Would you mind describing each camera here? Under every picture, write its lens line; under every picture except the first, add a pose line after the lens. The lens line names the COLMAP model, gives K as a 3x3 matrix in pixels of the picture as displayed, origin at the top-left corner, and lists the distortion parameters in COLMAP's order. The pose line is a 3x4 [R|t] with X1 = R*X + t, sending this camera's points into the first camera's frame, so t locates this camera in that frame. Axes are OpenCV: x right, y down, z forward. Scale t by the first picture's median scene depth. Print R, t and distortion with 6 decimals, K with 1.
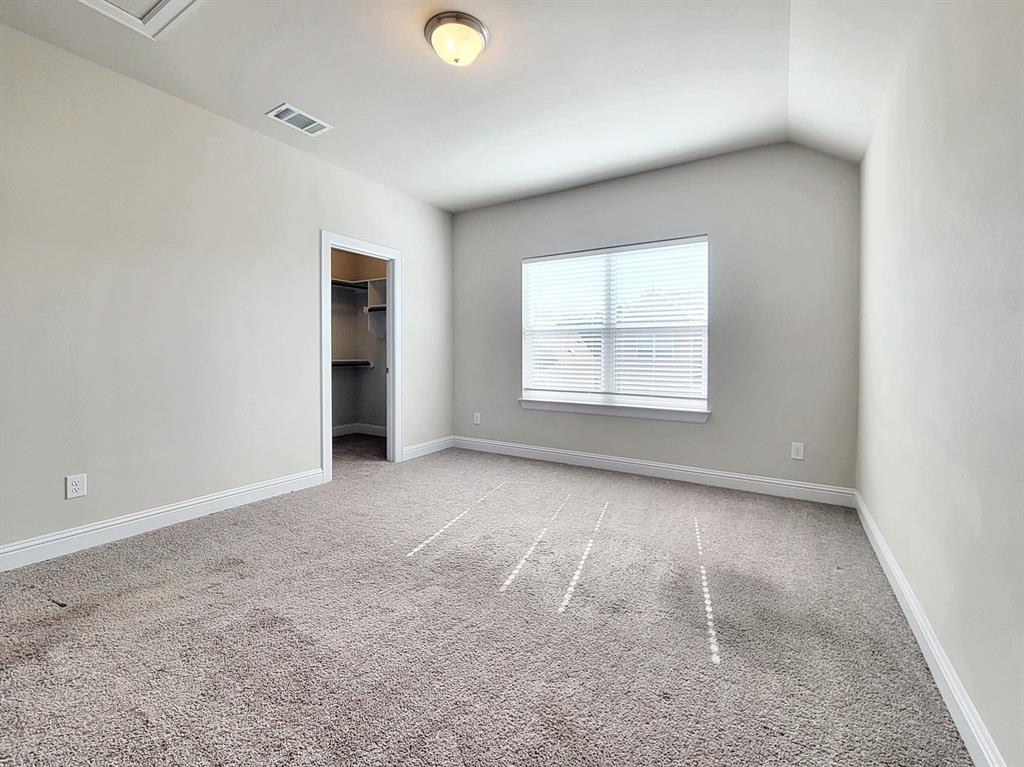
lens RADIAL K [[429.1, 0, 512.5], [0, 429.1, 364.2], [0, 0, 1]] dist [-0.001391, -0.000077]
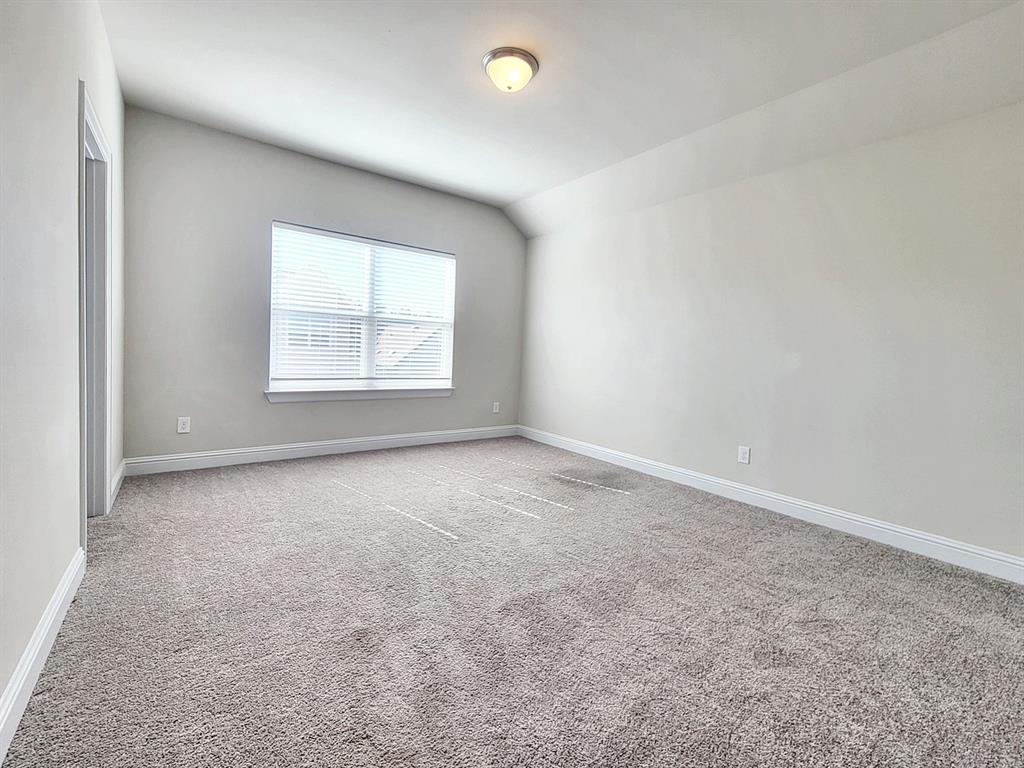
lens RADIAL K [[438.1, 0, 512.0], [0, 438.1, 384.0], [0, 0, 1]] dist [0.000296, 0.000030]
pose [[0.360137, -0.062371, 0.930812, -0.664627], [-0.022619, 0.996885, 0.075550, -0.008413], [-0.932625, -0.048262, 0.357605, 0.288353]]
